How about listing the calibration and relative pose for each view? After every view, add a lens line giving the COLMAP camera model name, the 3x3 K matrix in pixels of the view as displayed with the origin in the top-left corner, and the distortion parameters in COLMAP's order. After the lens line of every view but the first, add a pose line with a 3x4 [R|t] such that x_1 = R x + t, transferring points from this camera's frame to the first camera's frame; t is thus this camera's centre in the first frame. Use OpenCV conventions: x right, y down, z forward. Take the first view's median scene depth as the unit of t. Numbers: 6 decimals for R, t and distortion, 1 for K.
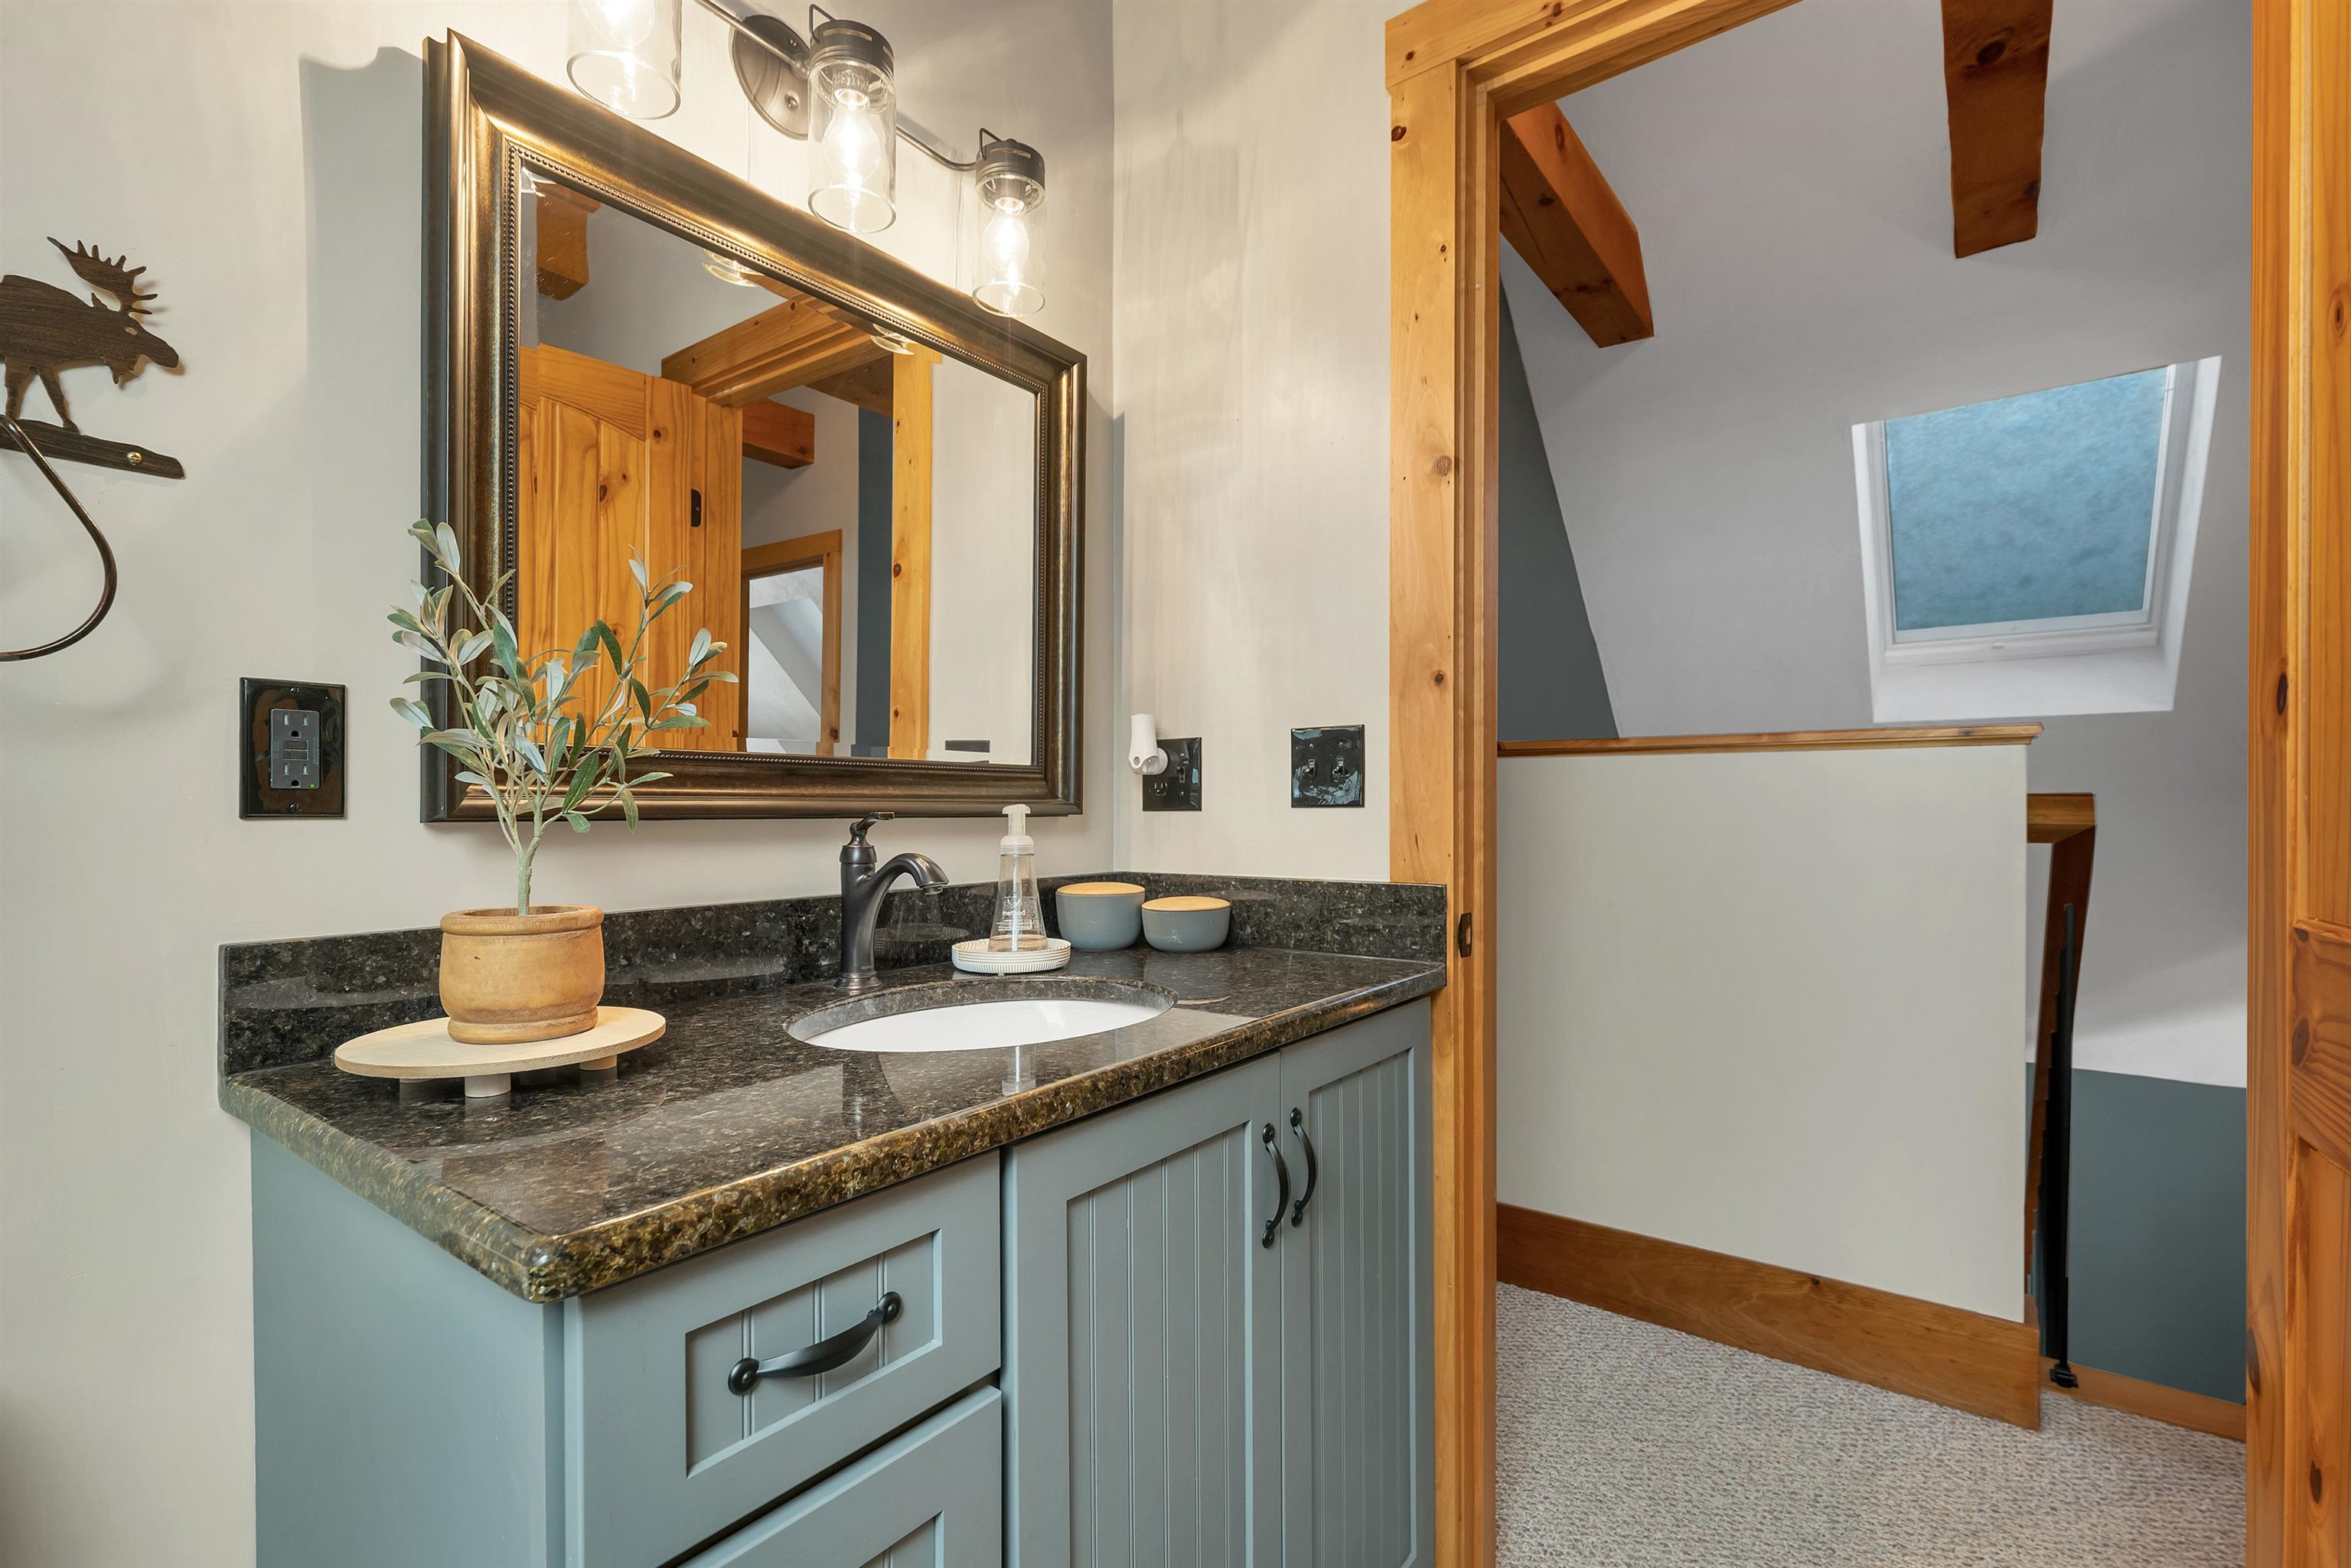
lens RADIAL K [[1006.6, 0, 1169.4], [0, 1006.6, 808.5], [0, 0, 1]] dist [-0.000407, -0.000048]
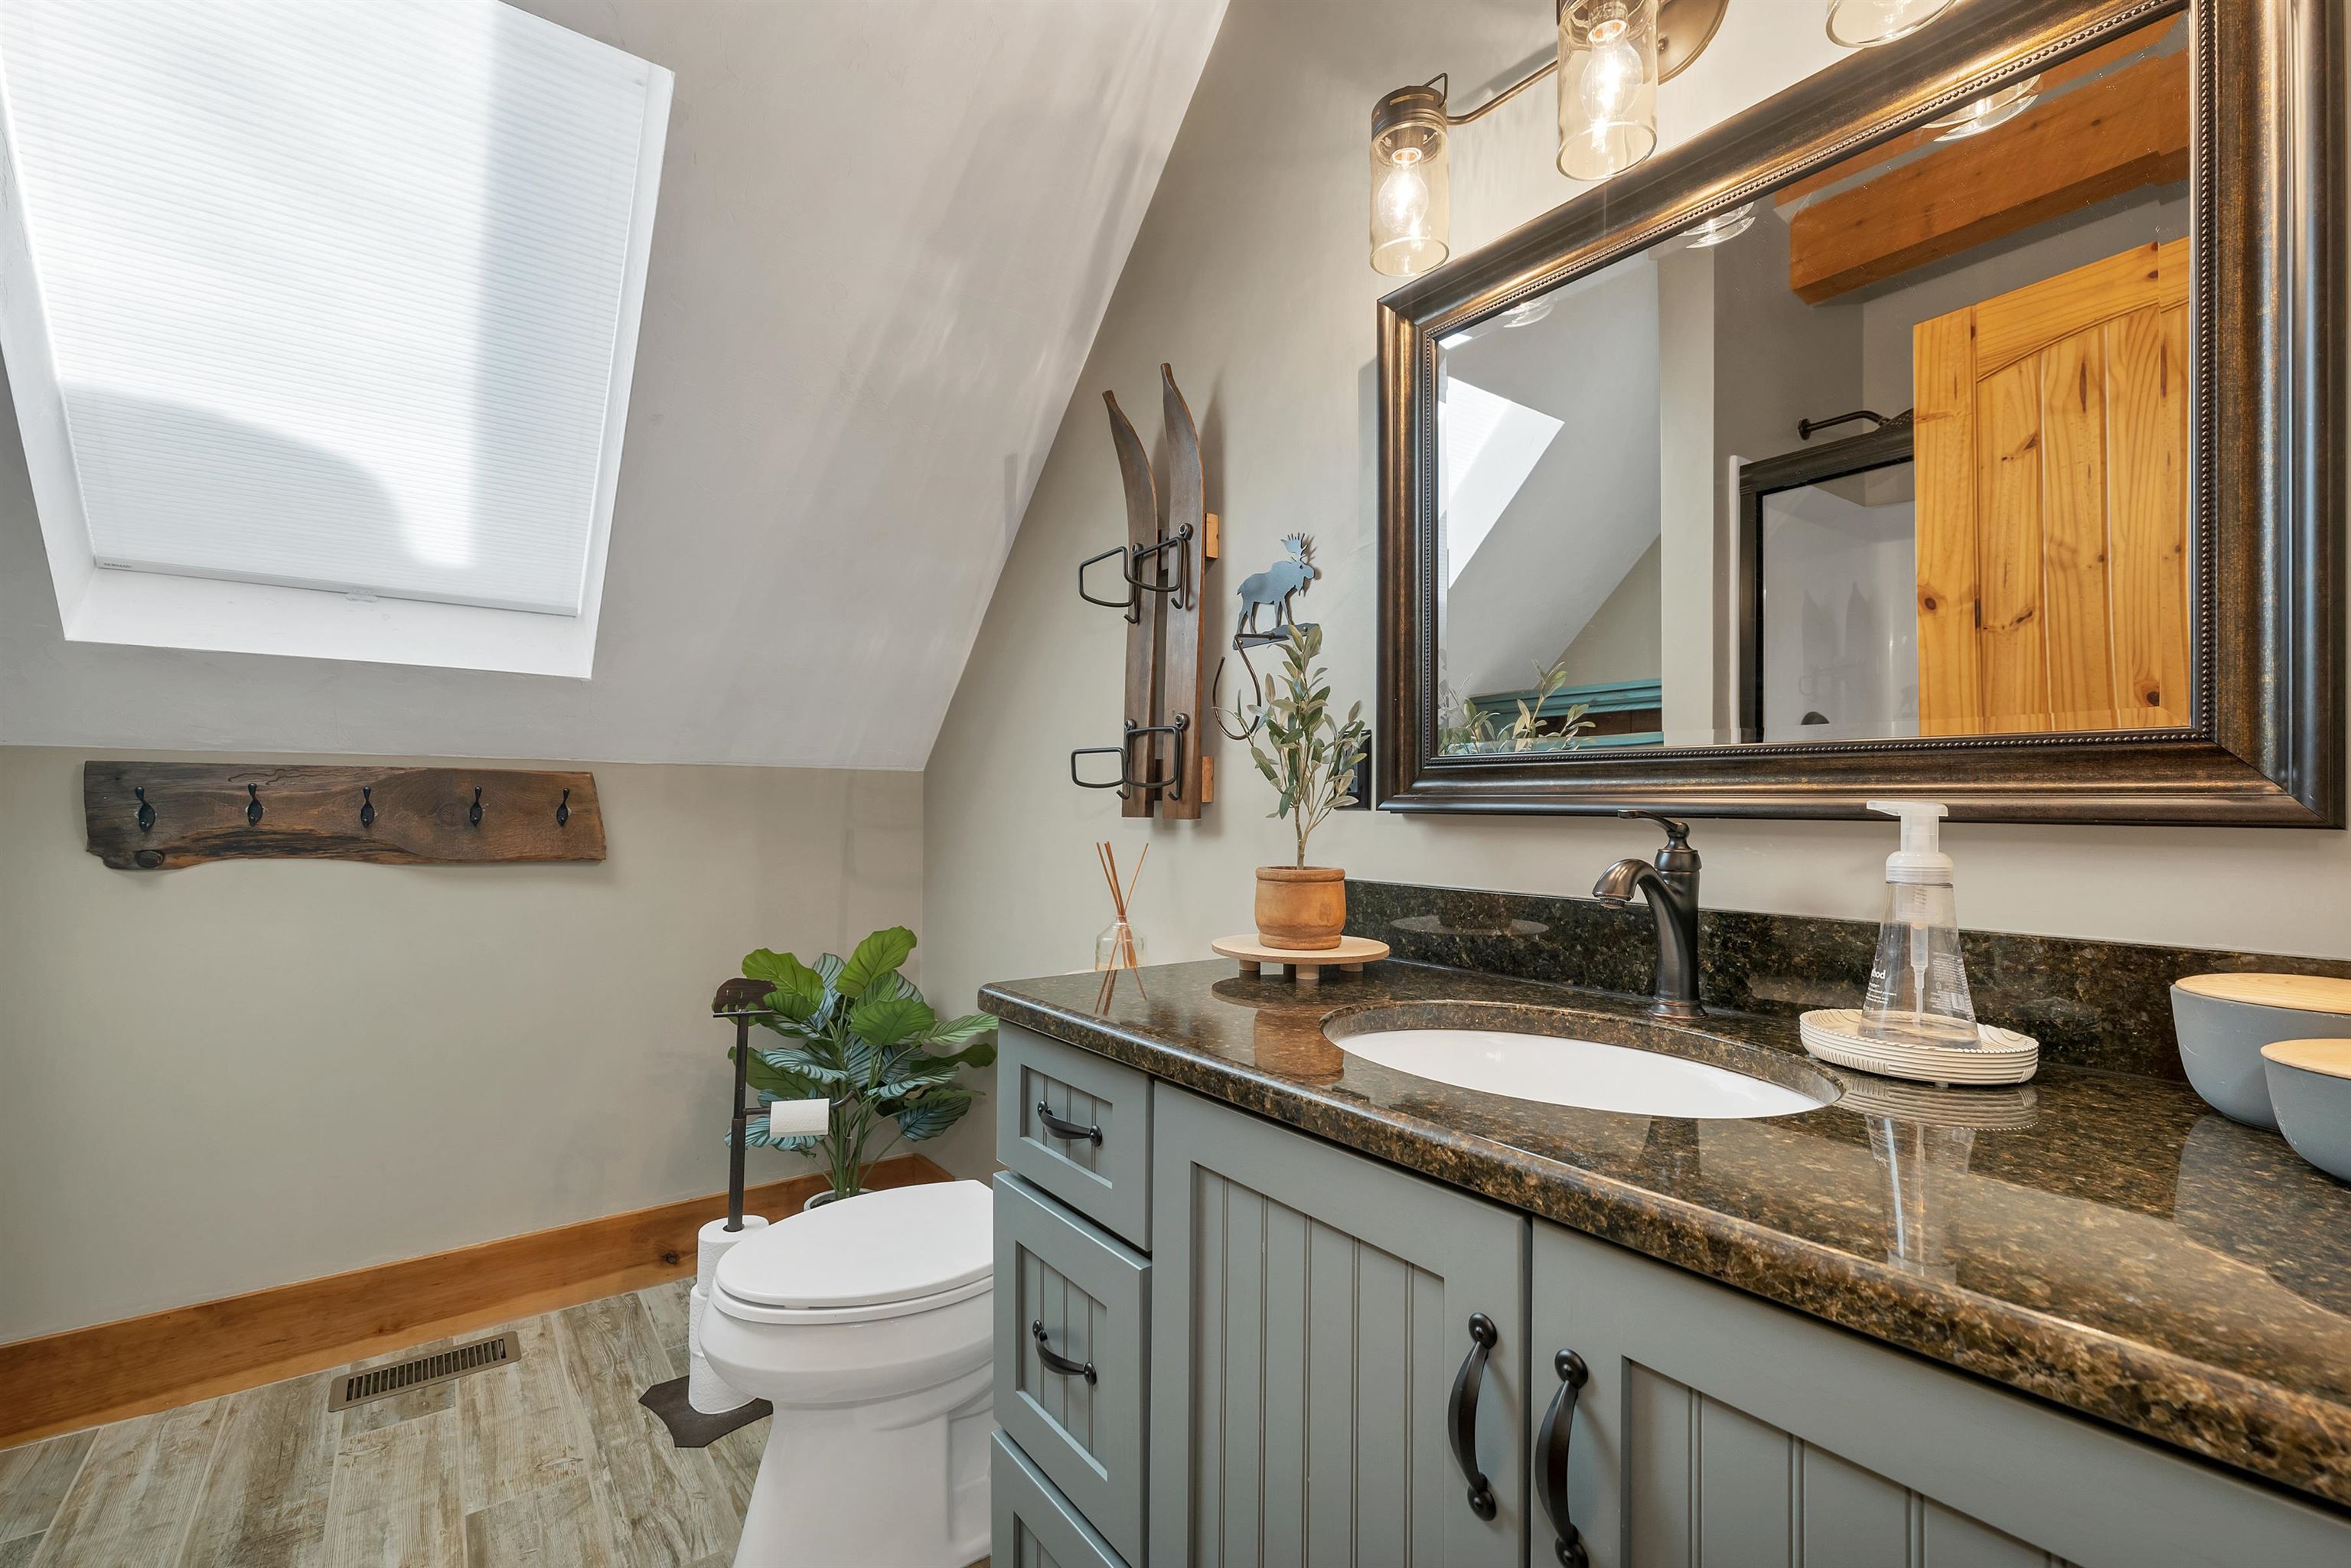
lens RADIAL K [[983.6, 0, 1161.8], [0, 983.6, 791.5], [0, 0, 1]] dist [-0.000131, -0.000198]
pose [[-0.255465, -0.015111, -0.966700, 0.605455], [-0.002819, 0.999885, -0.014885, 0.000629], [0.966814, -0.001077, -0.255479, 0.788368]]
